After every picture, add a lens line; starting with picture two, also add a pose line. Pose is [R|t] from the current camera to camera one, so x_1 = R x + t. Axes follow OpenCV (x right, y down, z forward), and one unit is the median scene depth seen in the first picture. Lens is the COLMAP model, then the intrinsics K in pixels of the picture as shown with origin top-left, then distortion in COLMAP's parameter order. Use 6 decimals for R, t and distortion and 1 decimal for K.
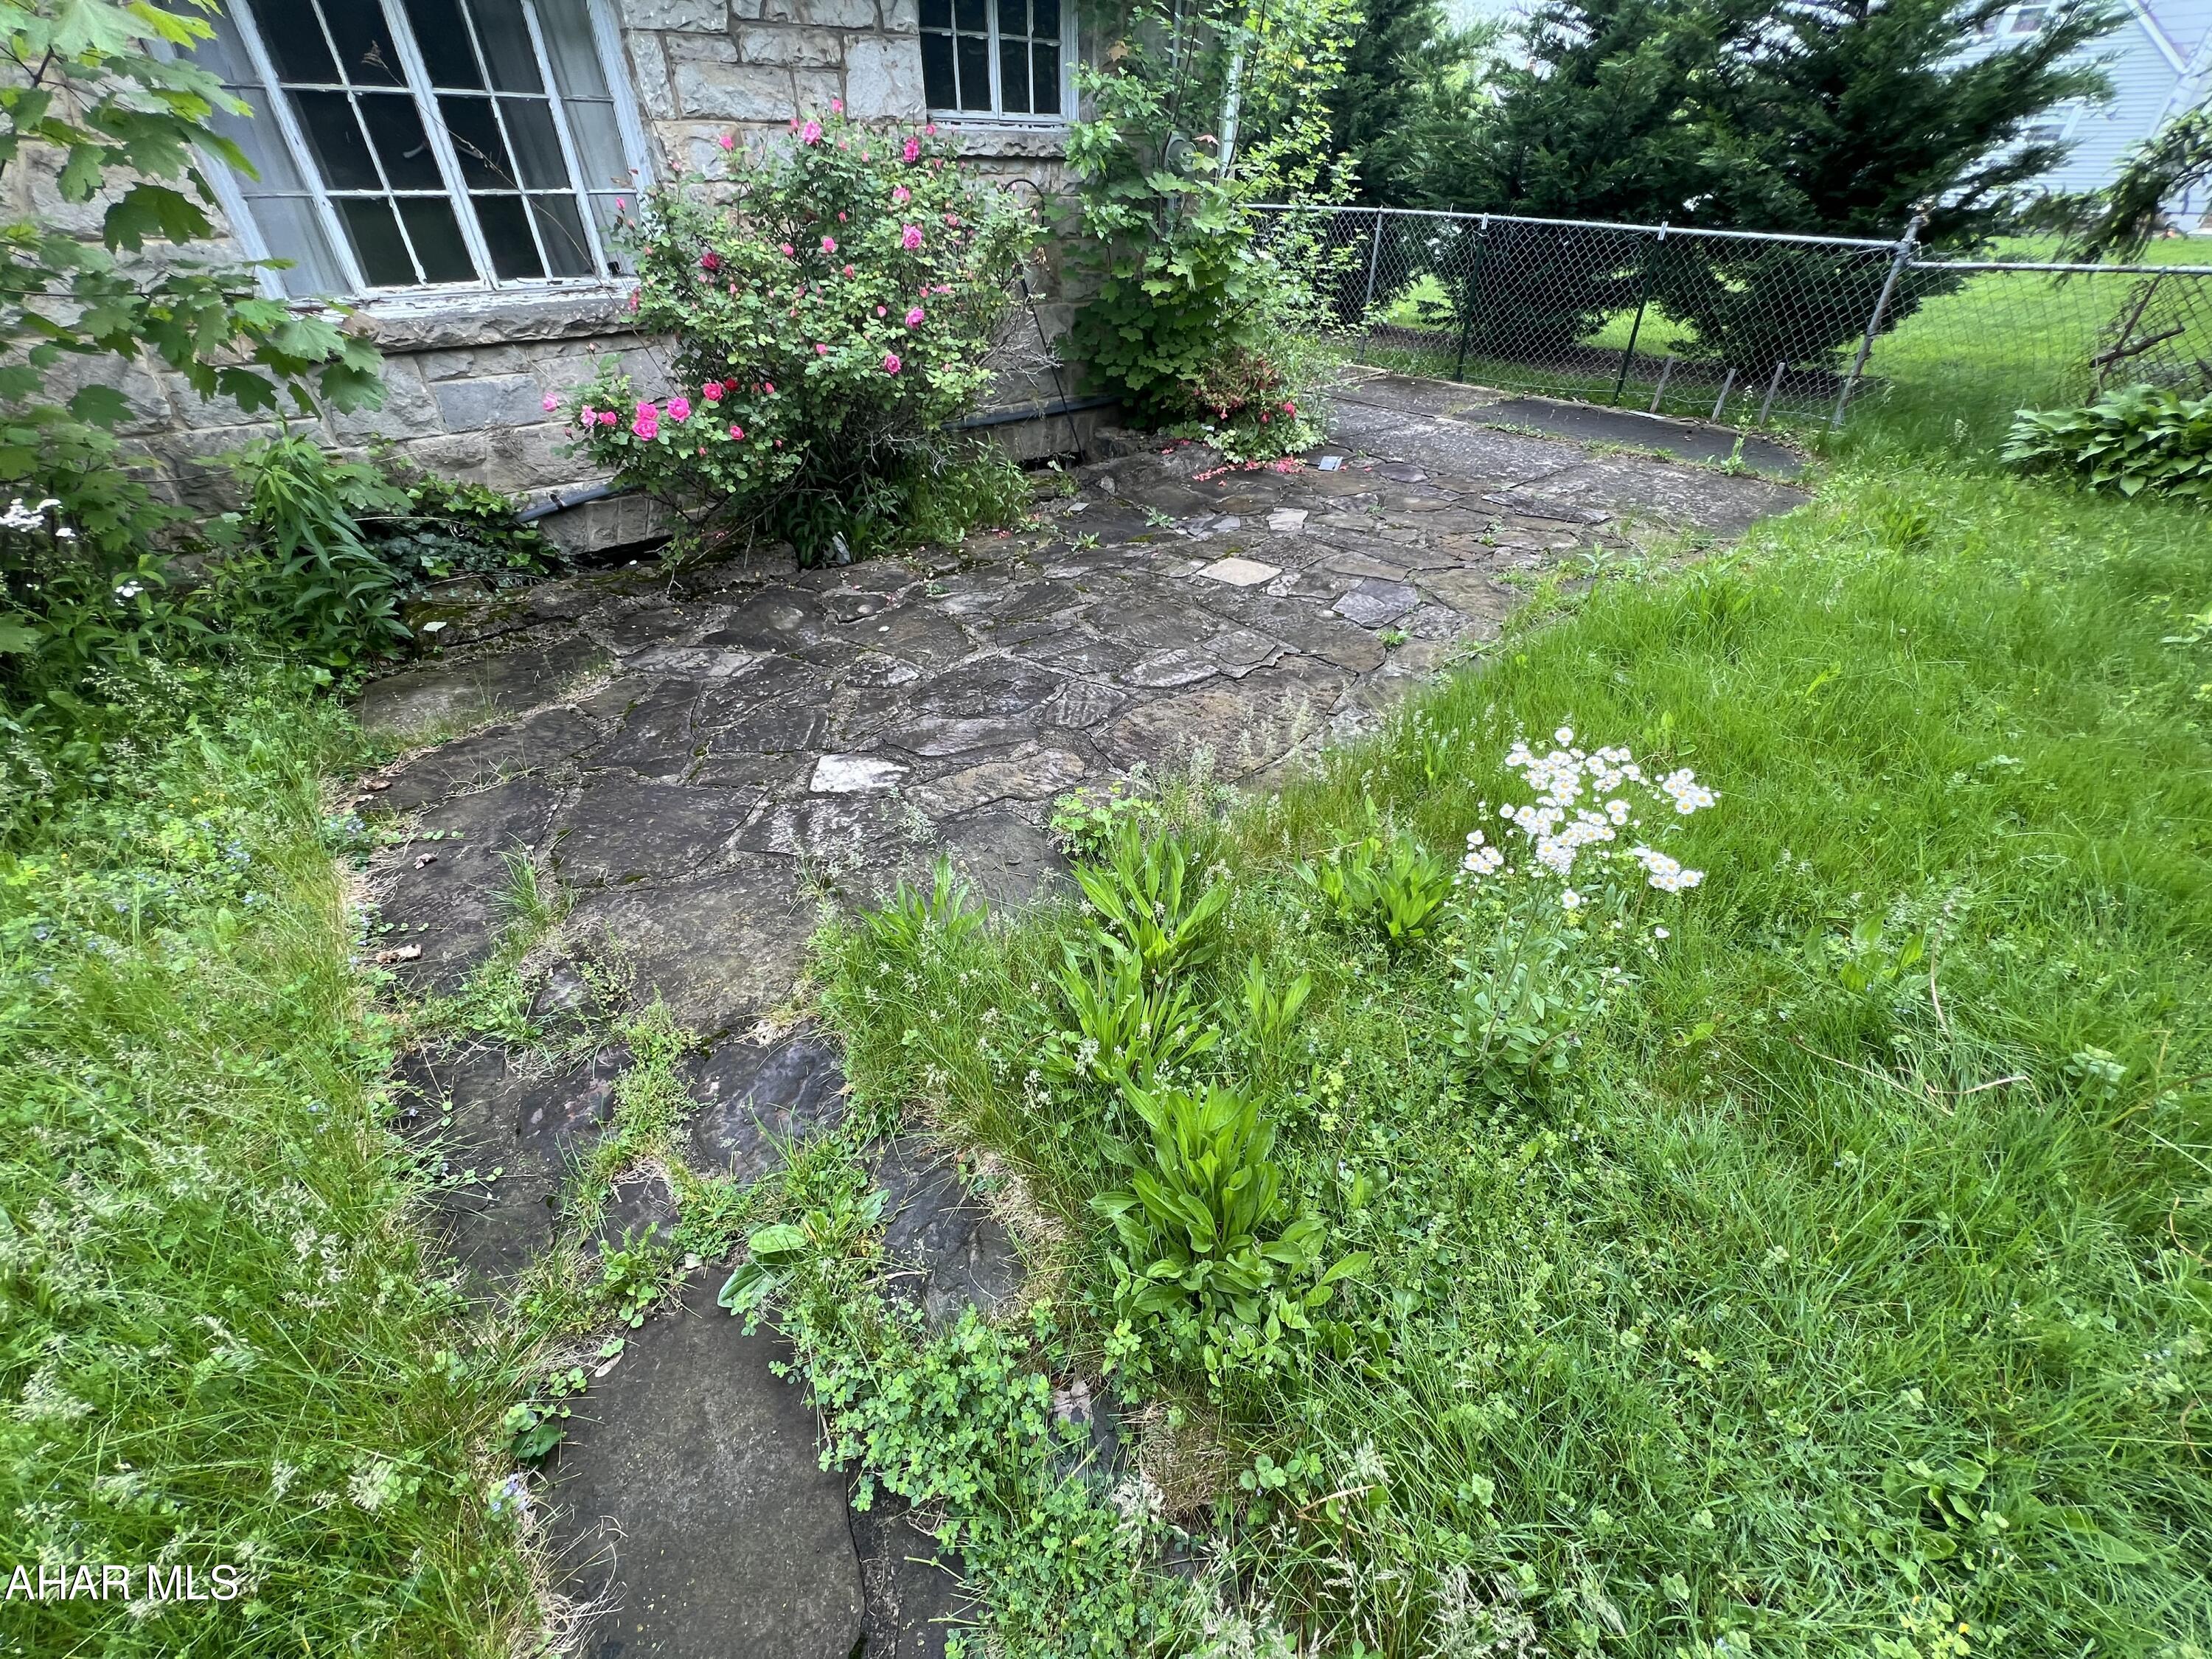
lens RADIAL K [[884.0, 0, 1103.6], [0, 884.0, 824.7], [0, 0, 1]] dist [-0.003824, 0.000677]
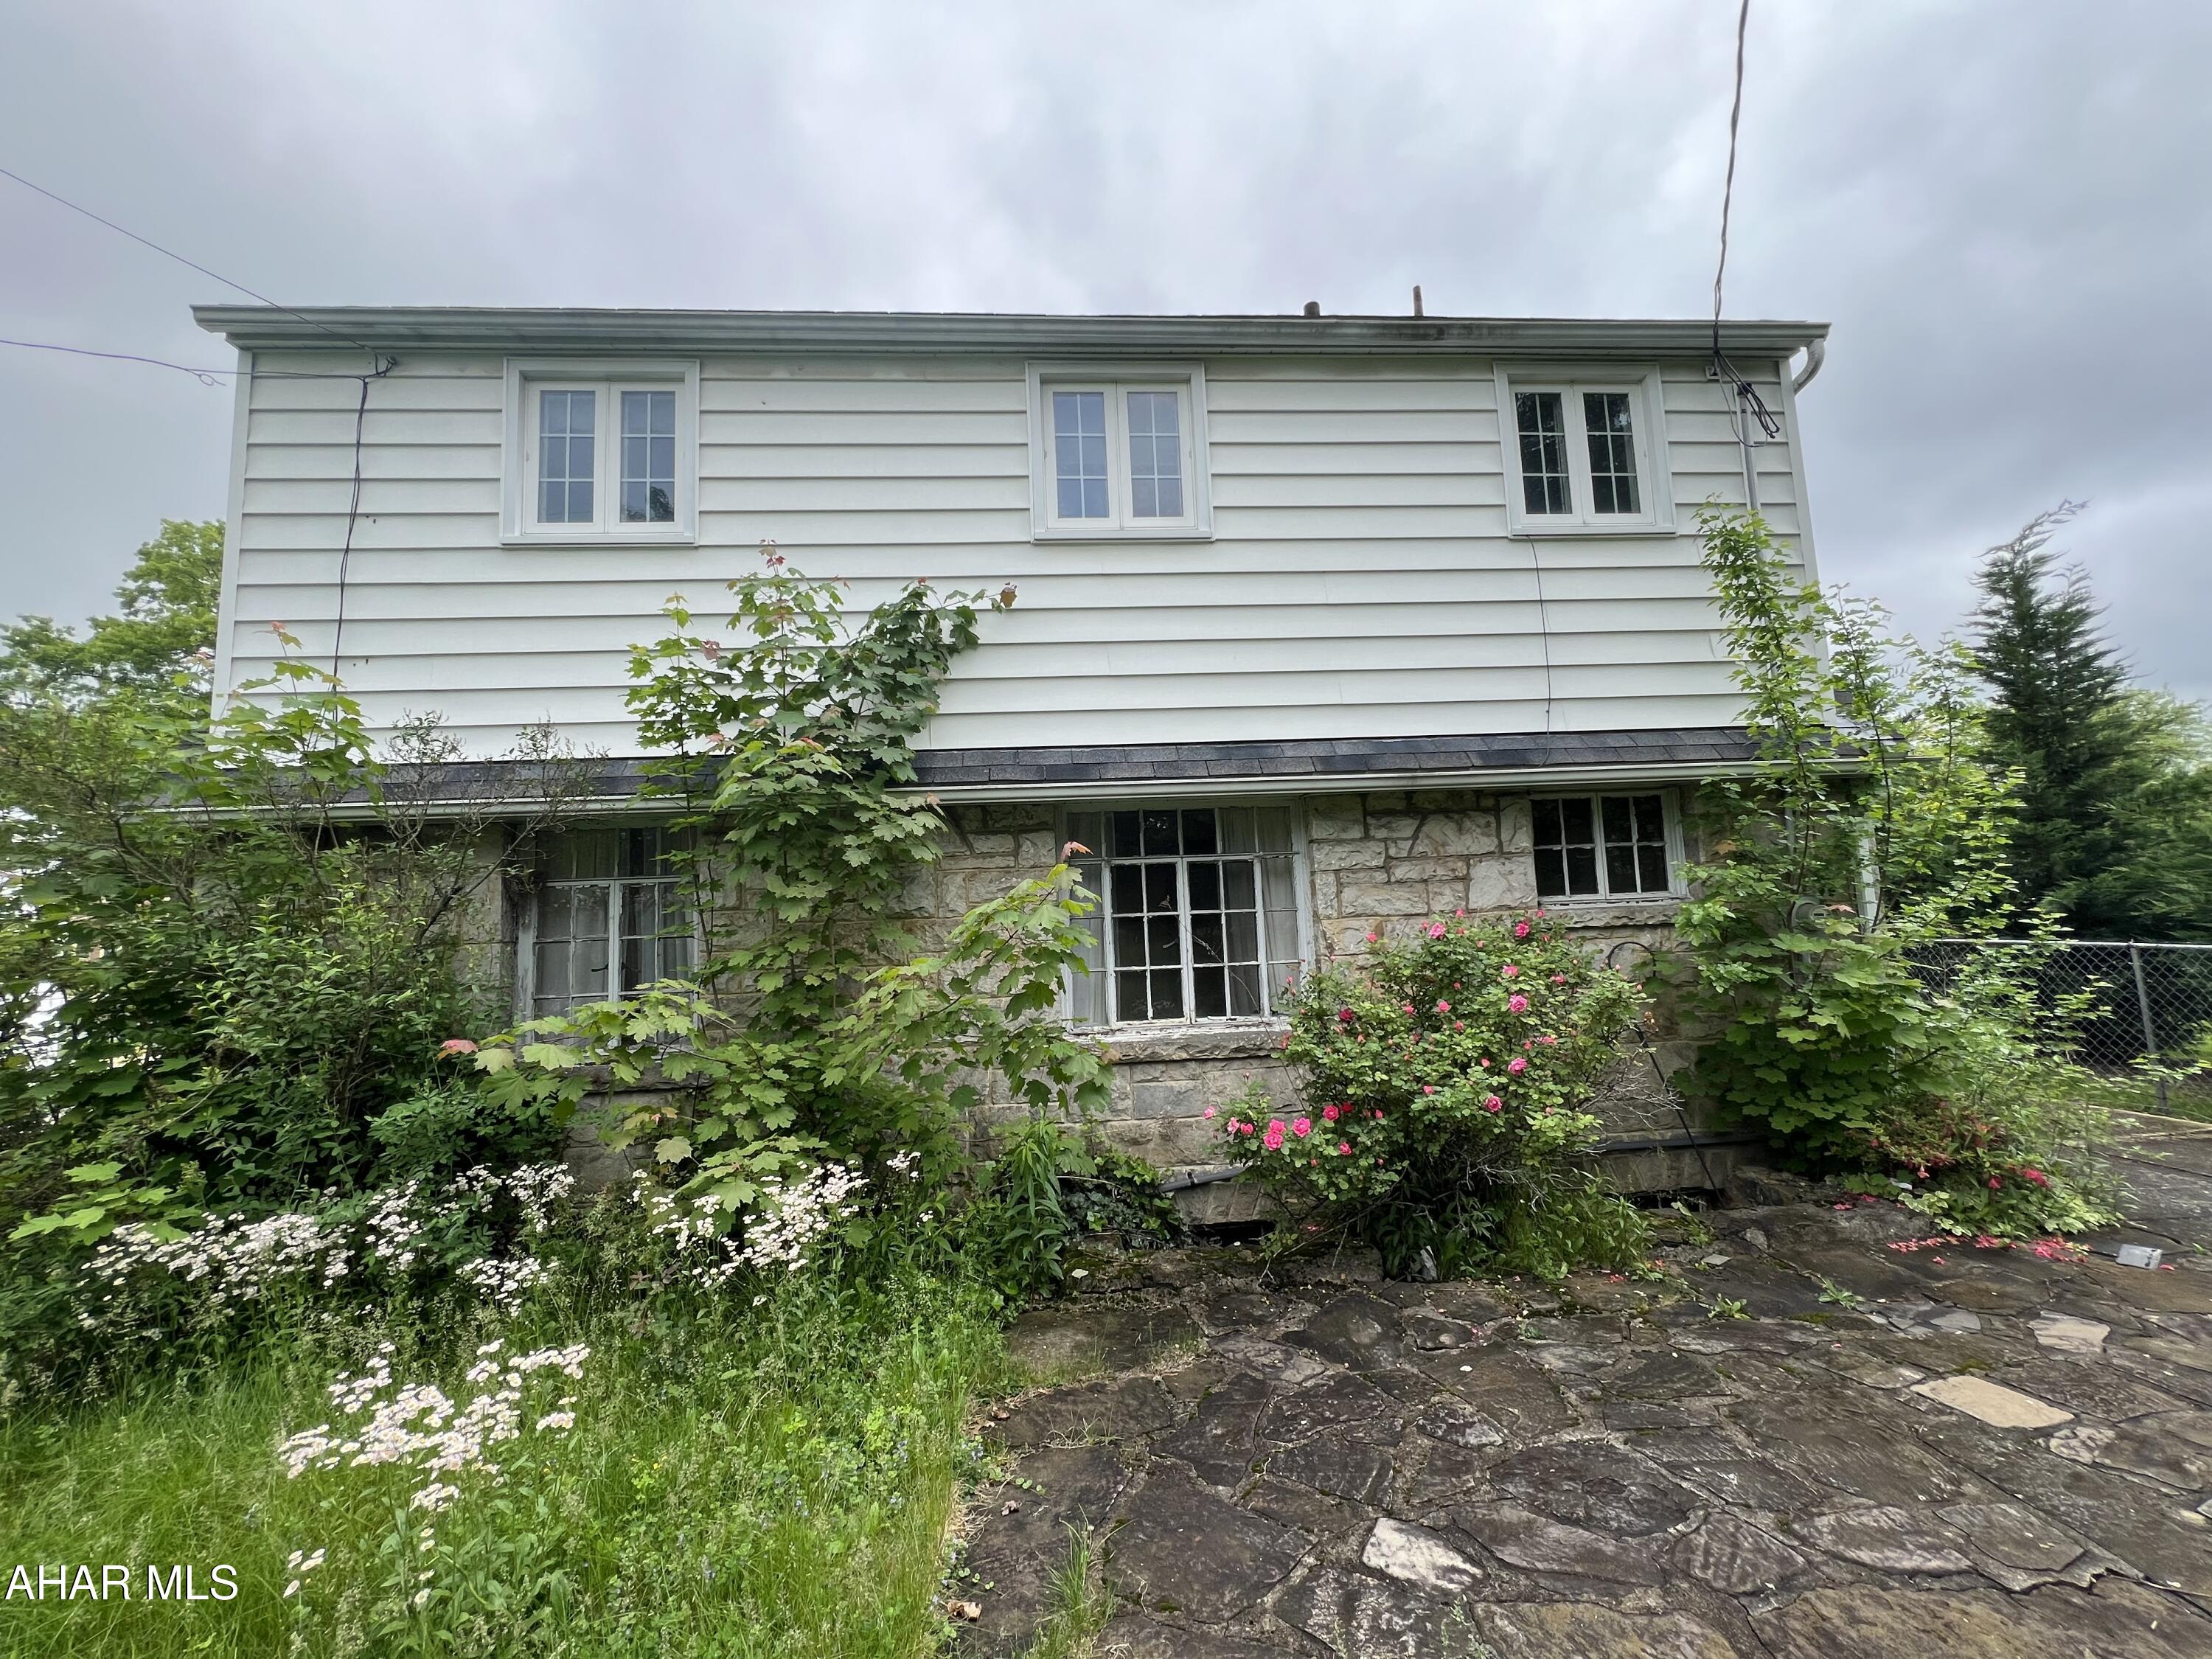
lens RADIAL K [[884.0, 0, 1103.6], [0, 884.0, 824.7], [0, 0, 1]] dist [-0.003824, 0.000677]
pose [[0.812672, -0.094772, -0.574963, 0.028454], [-0.311658, 0.763020, -0.566277, -0.016067], [0.492376, 0.639390, 0.590548, -0.097772]]
